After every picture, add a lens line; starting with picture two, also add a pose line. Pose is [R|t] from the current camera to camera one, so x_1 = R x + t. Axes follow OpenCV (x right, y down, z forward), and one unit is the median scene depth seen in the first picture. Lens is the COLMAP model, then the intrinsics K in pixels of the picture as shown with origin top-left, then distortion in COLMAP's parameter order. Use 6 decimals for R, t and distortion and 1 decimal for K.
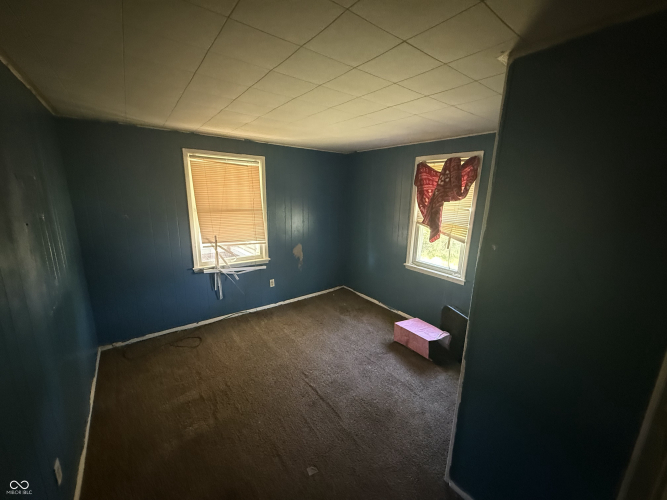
lens RADIAL K [[265.7, 0, 332.0], [0, 265.7, 249.9], [0, 0, 1]] dist [-0.000272, -0.000012]
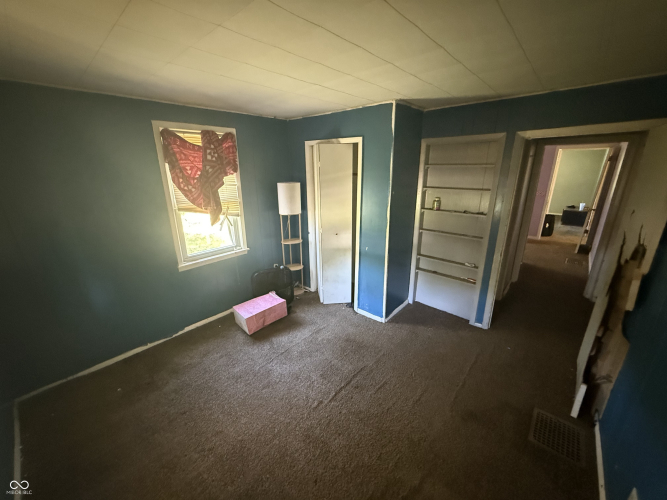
lens RADIAL K [[265.7, 0, 332.0], [0, 265.7, 249.9], [0, 0, 1]] dist [-0.000272, -0.000012]
pose [[-0.194318, -0.315869, 0.928691, -0.581776], [0.223104, 0.907694, 0.355410, -0.189720], [-0.955230, 0.276257, -0.105910, 0.753745]]
